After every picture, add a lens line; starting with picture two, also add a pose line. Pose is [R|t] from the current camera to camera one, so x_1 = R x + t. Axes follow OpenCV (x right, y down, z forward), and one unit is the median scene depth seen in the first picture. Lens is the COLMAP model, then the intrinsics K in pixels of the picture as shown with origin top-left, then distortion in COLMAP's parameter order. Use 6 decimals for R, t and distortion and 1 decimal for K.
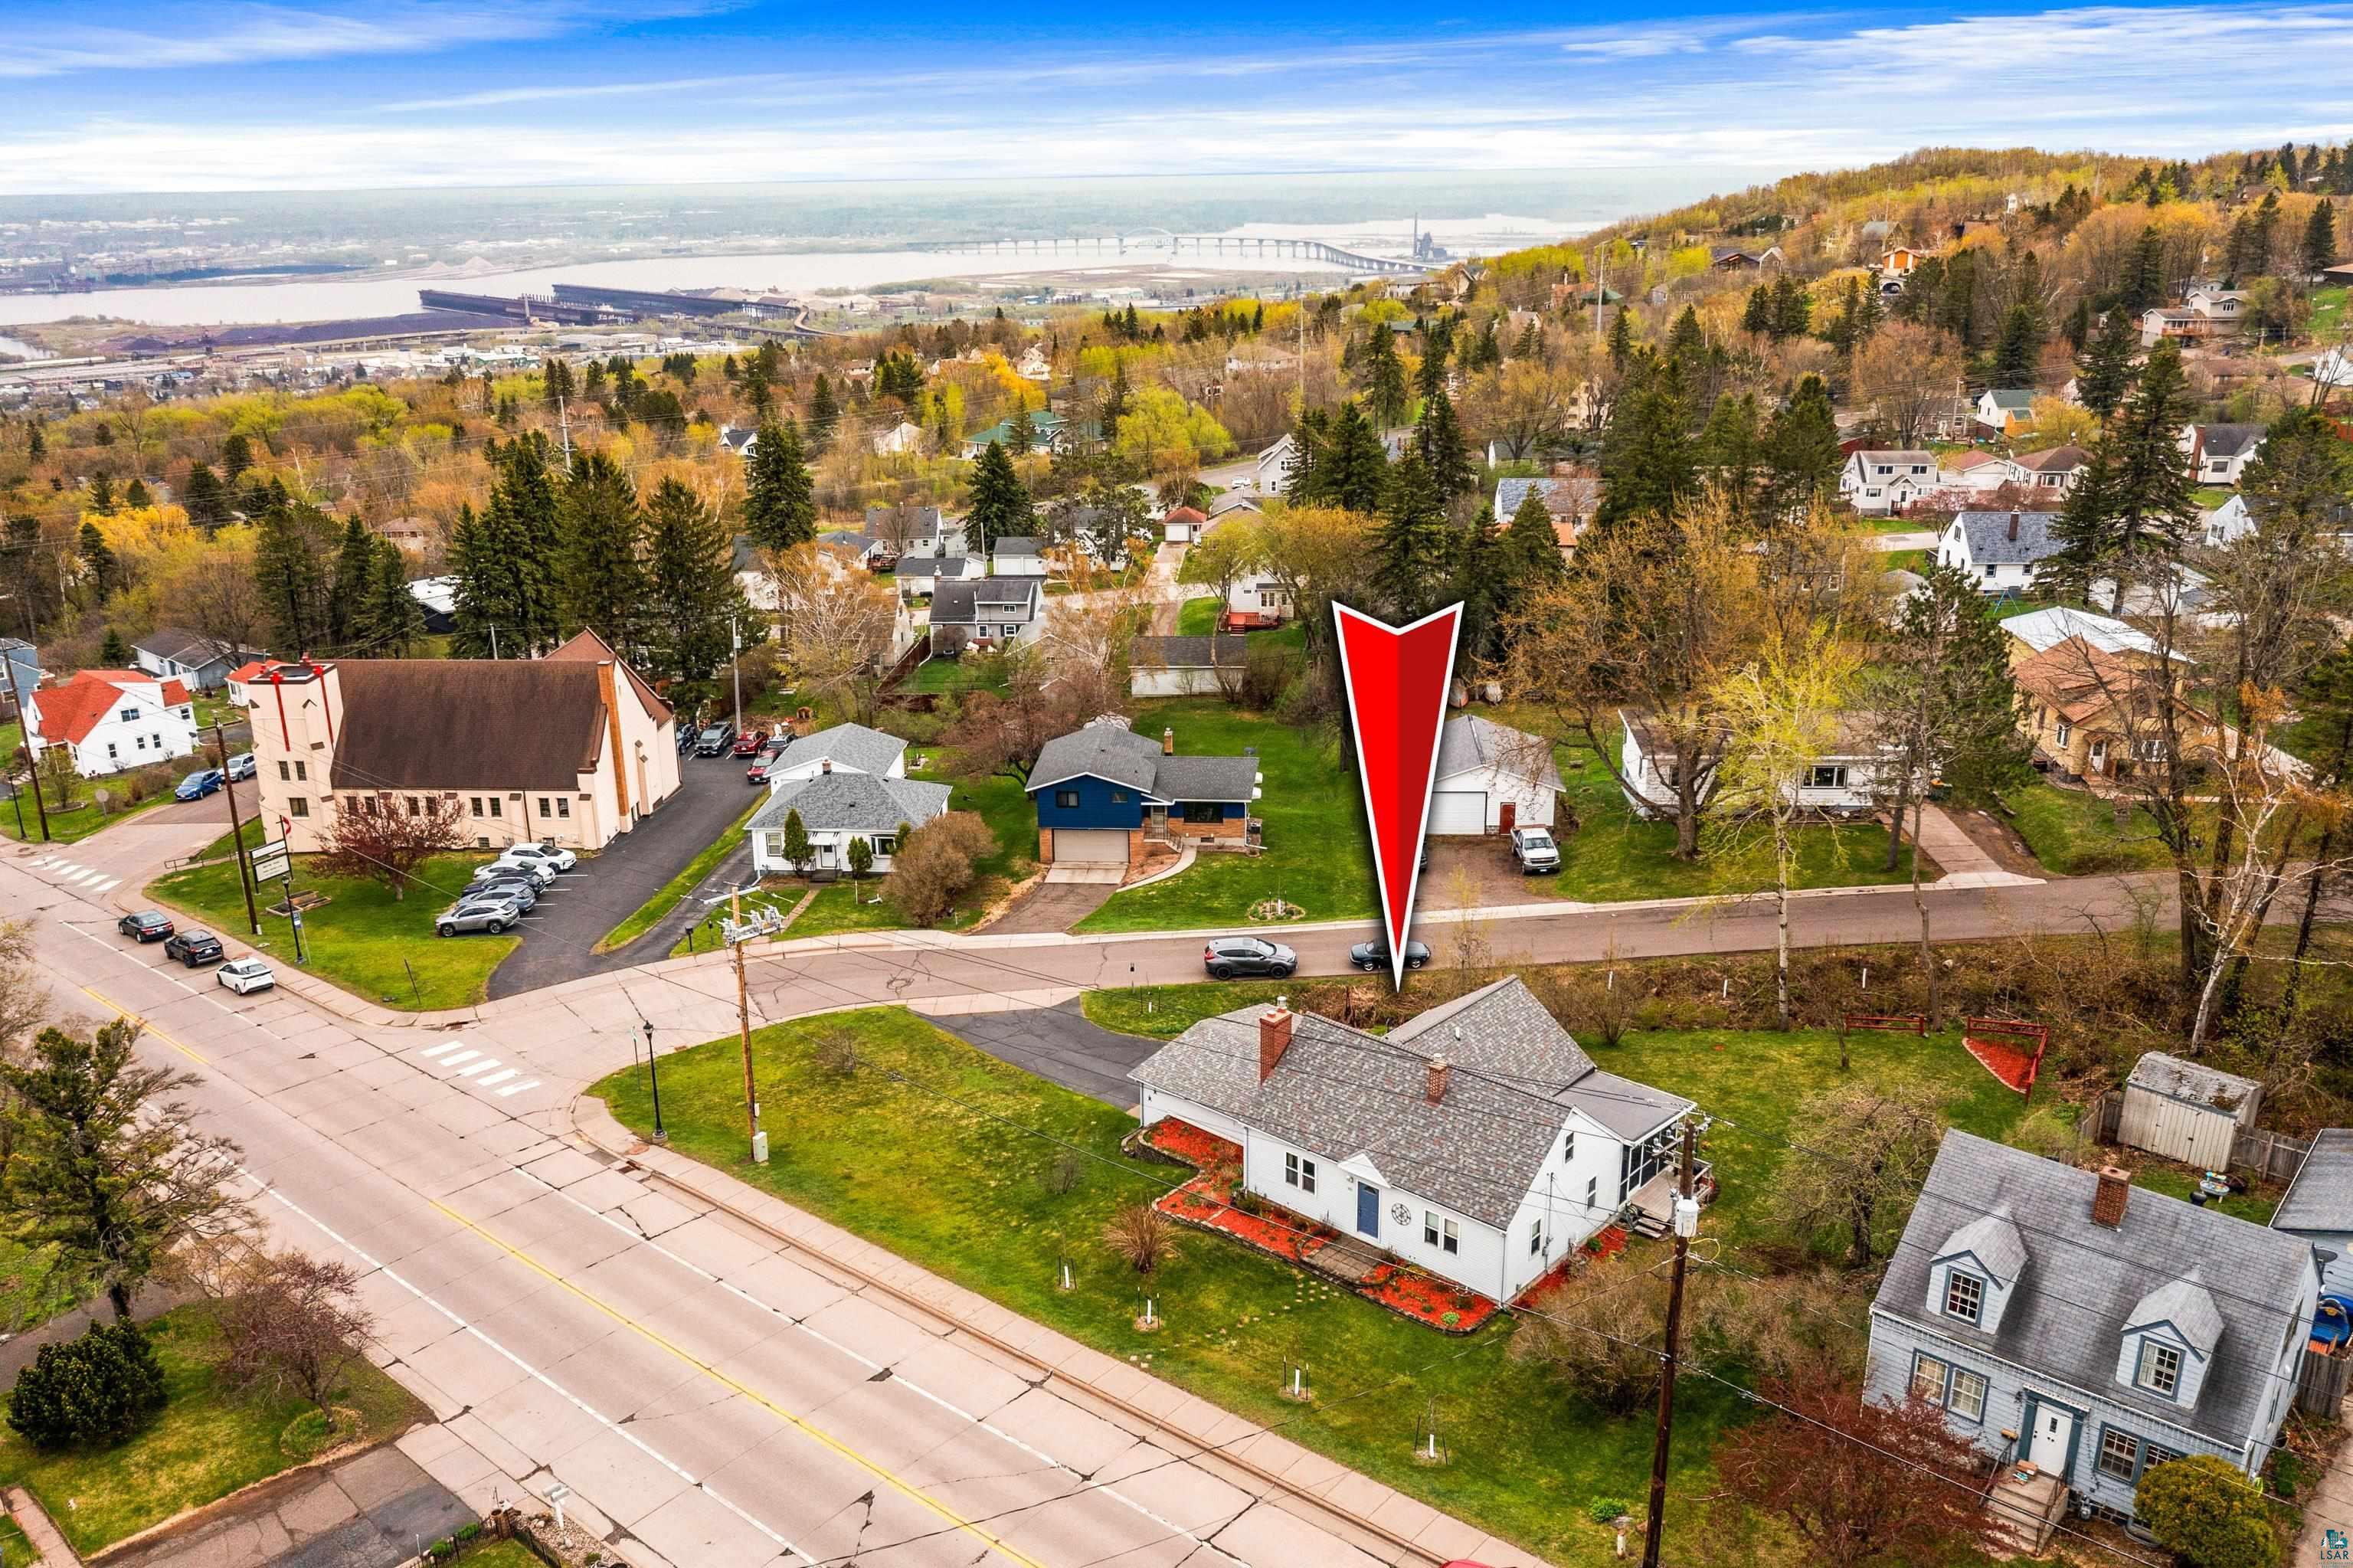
lens RADIAL K [[1840.0, 0, 1173.1], [0, 1840.0, 797.3], [0, 0, 1]] dist [-0.022690, 0.003050]
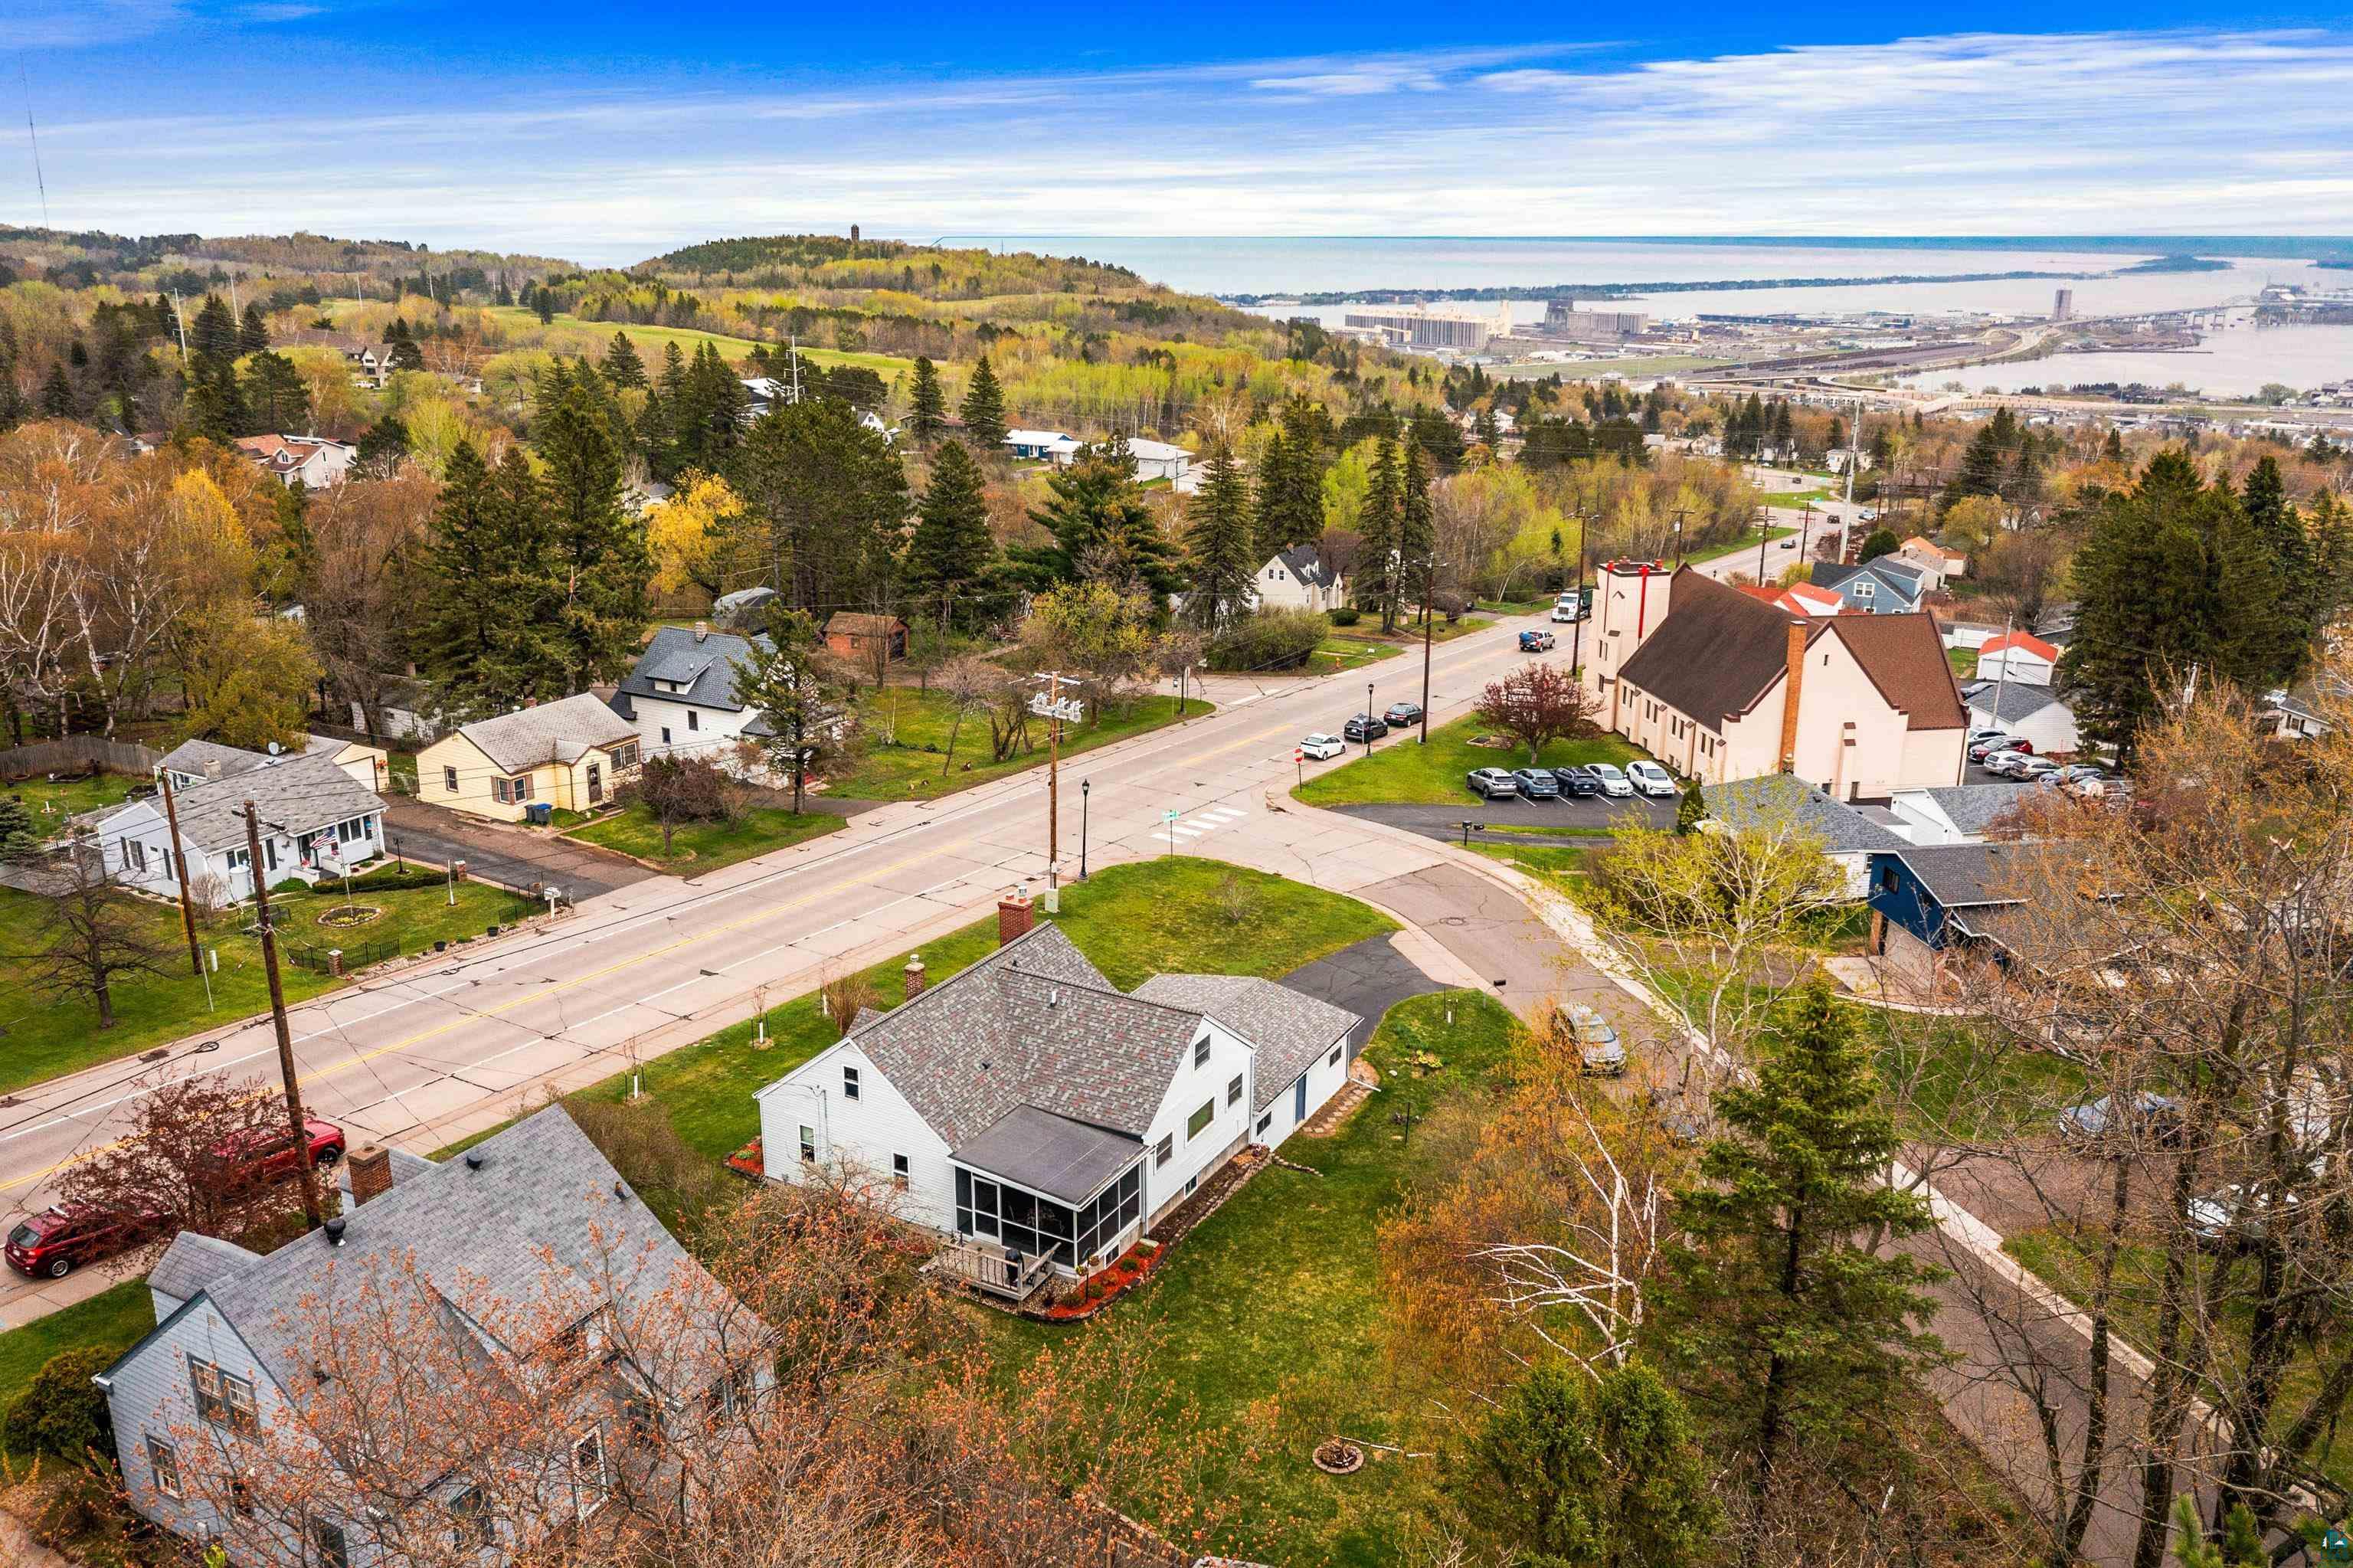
lens RADIAL K [[1840.0, 0, 1173.1], [0, 1840.0, 797.3], [0, 0, 1]] dist [-0.022690, 0.003050]
pose [[0.226030, 0.302542, -0.925947, 0.560815], [-0.319958, 0.920867, 0.222779, -0.102912], [0.920075, 0.245909, 0.304944, 0.445773]]
